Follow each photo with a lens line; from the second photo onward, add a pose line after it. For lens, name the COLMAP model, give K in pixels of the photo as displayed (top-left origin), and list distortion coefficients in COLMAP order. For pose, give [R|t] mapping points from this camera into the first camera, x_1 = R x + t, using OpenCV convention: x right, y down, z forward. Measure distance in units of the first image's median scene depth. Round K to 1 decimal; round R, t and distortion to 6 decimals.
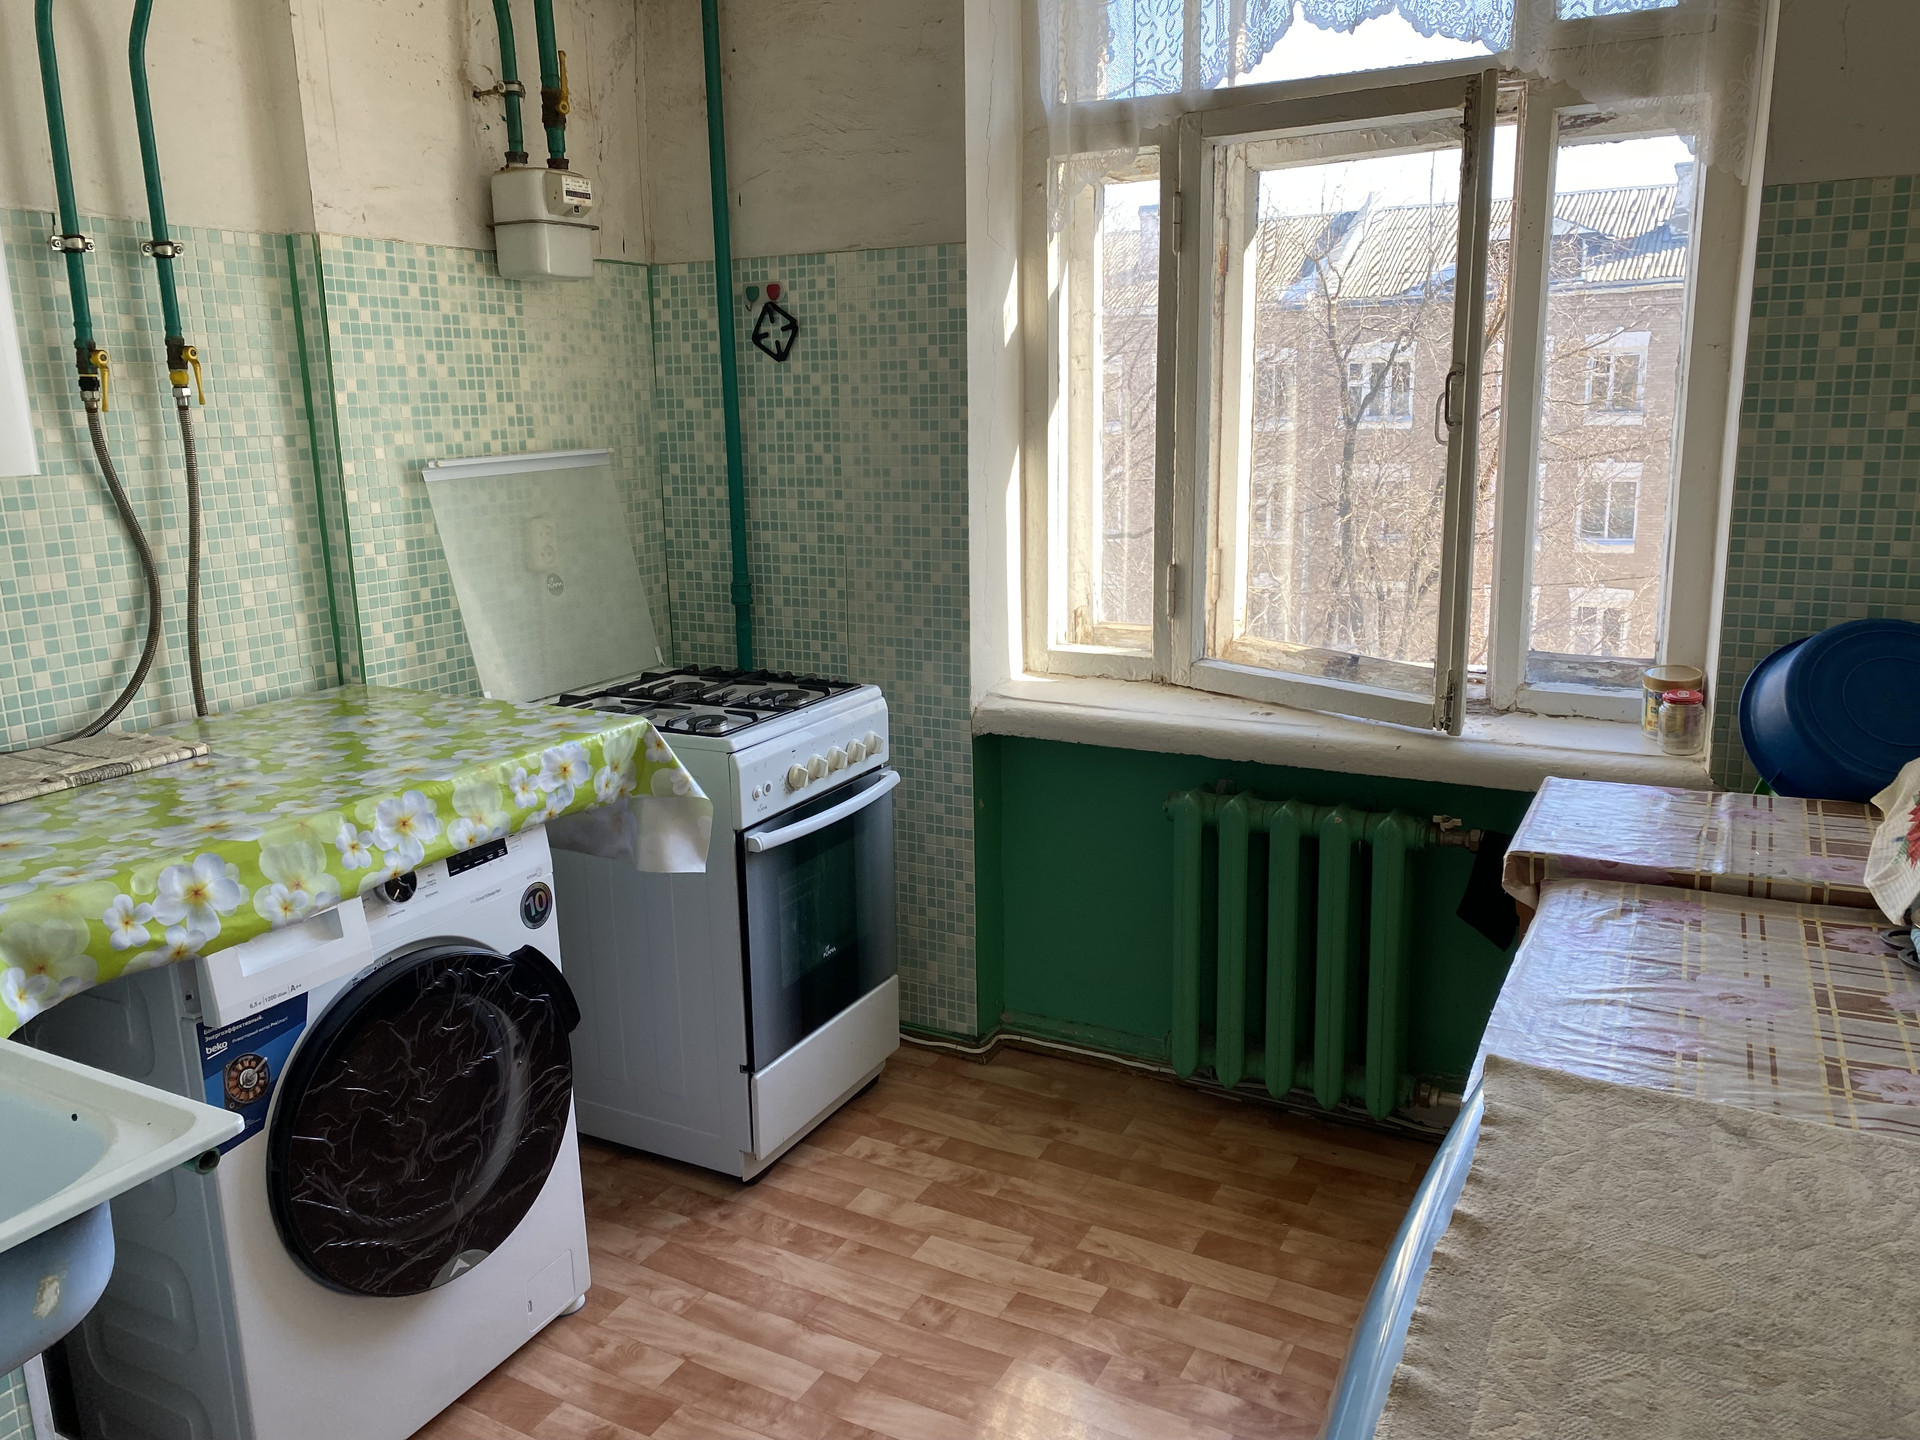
lens RADIAL K [[1446.7, 0, 947.2], [0, 1446.7, 701.3], [0, 0, 1]] dist [0.015575, 0.003924]
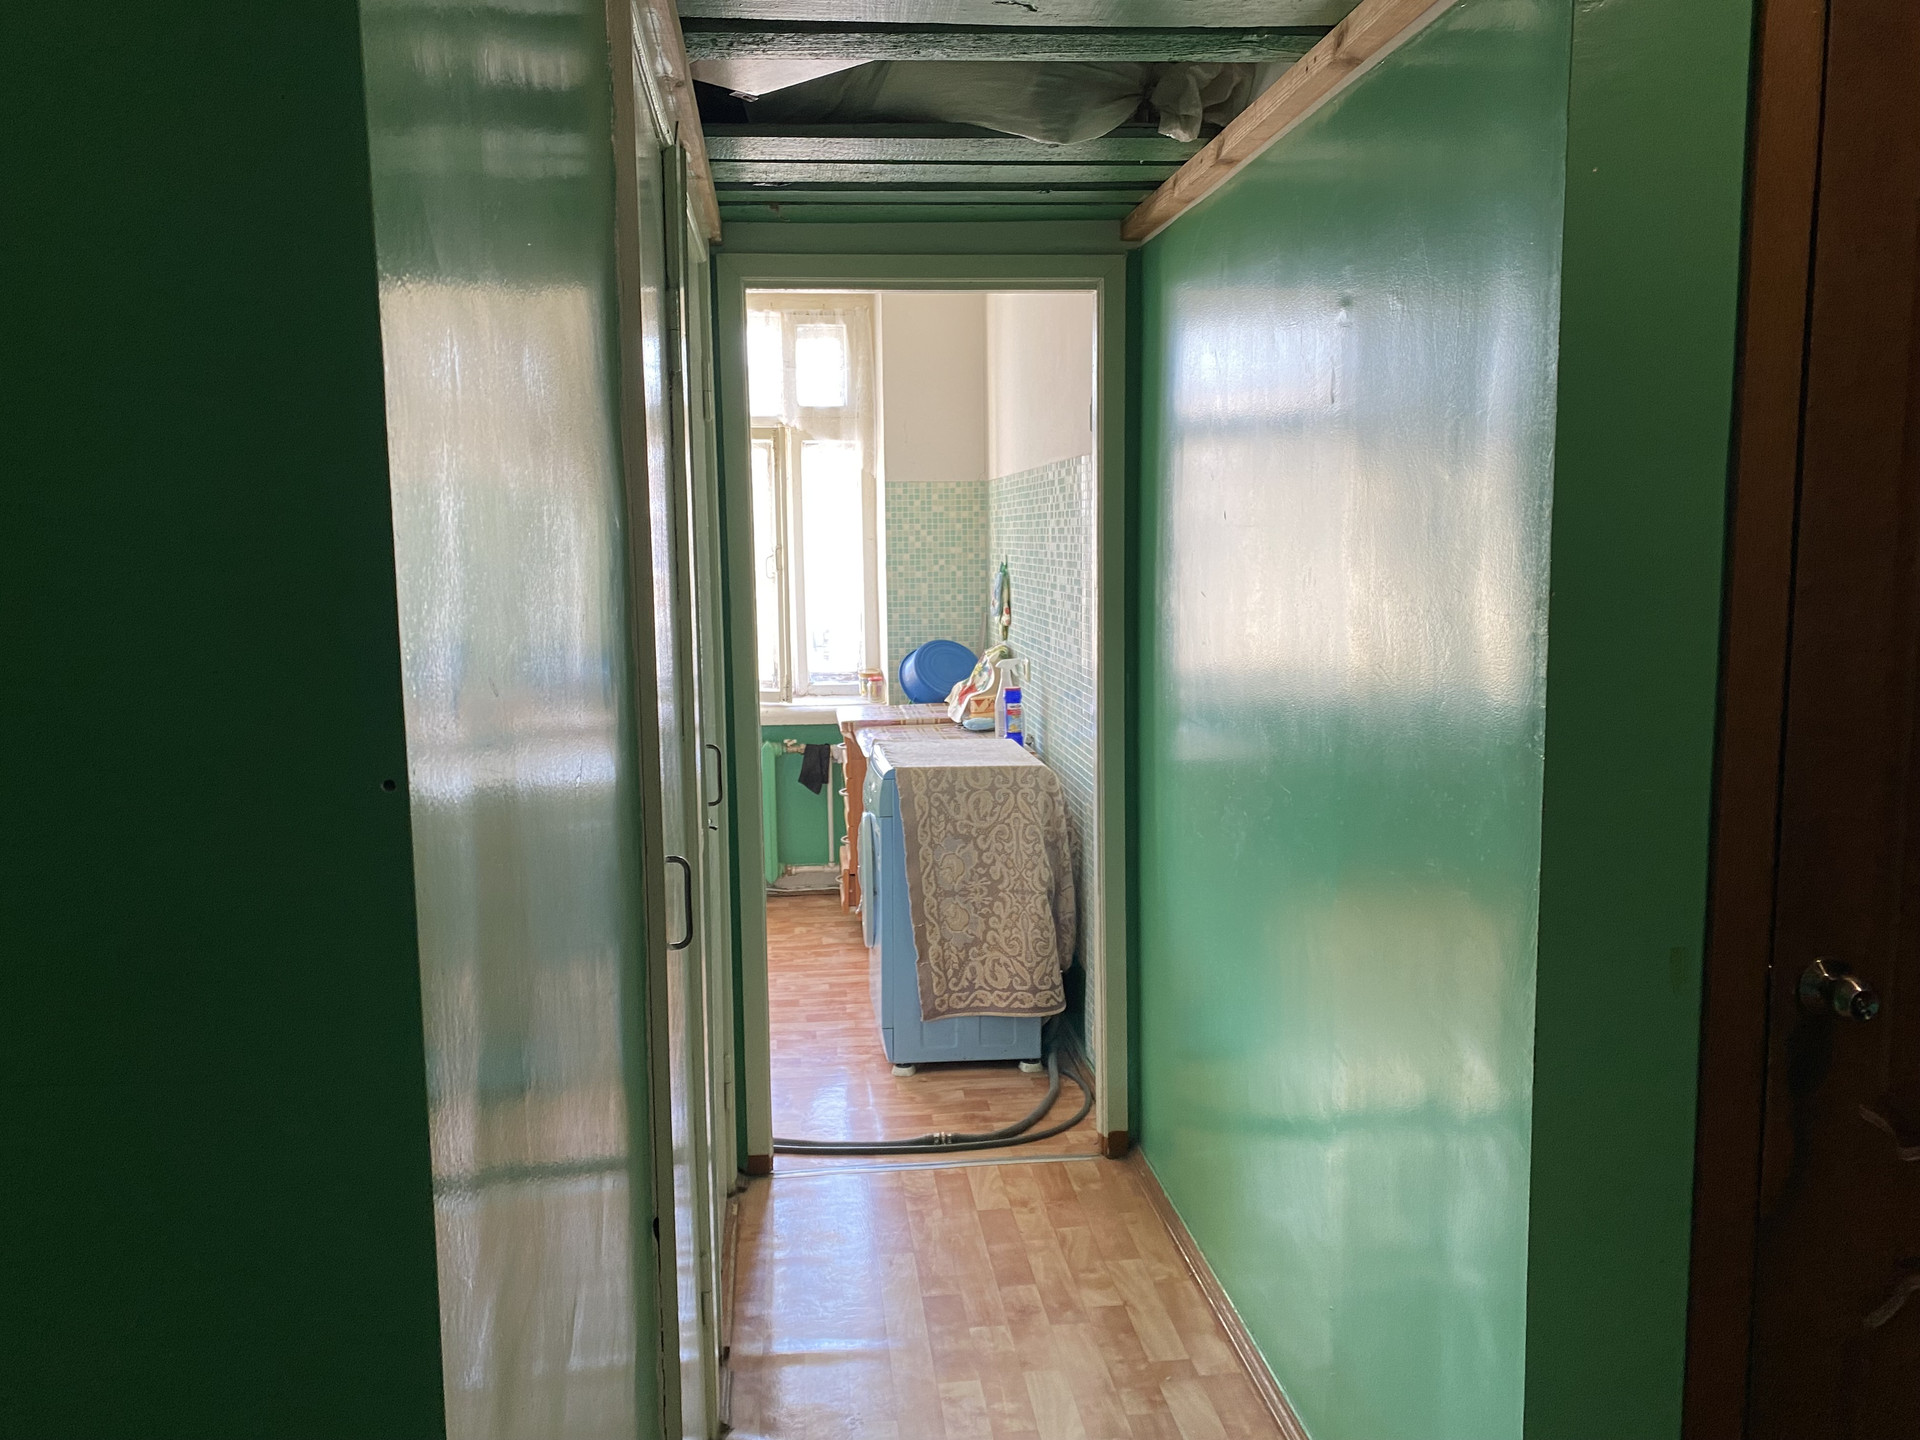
lens RADIAL K [[1446.7, 0, 956.1], [0, 1446.7, 721.0], [0, 0, 1]] dist [0.015575, 0.003924]
pose [[0.816814, -0.059317, 0.573843, -0.865038], [0.109531, 0.992553, -0.053309, 0.232540], [-0.566408, 0.106397, 0.817228, -1.171083]]
